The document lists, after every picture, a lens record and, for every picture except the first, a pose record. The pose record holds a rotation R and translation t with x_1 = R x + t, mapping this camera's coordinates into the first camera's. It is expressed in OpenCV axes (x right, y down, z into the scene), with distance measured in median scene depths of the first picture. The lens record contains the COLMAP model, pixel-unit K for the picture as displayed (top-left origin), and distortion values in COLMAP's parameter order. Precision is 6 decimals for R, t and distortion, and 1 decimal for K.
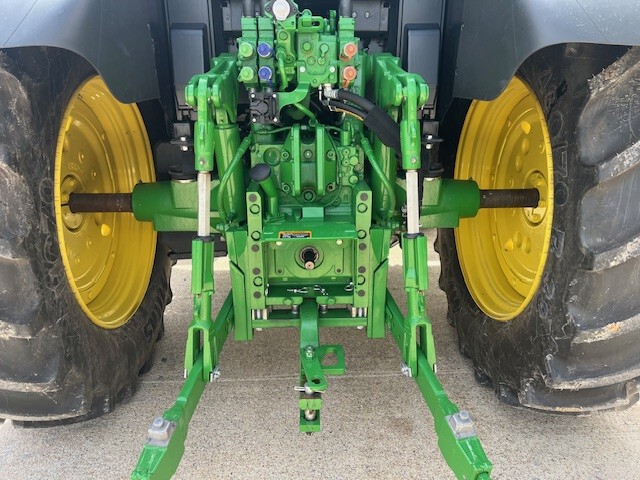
lens RADIAL K [[488.6, 0, 315.0], [0, 488.6, 230.6], [0, 0, 1]] dist [0.071736, -0.100252]
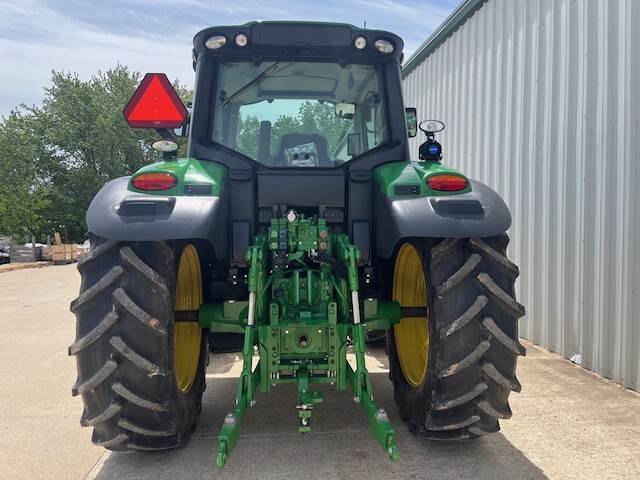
lens RADIAL K [[488.6, 0, 323.5], [0, 488.6, 243.1], [0, 0, 1]] dist [0.071736, -0.100252]
pose [[0.998678, 0.000590, 0.051406, -0.031793], [0.013221, 0.963351, -0.267917, 0.200043], [-0.049681, 0.268242, 0.962070, -0.877730]]
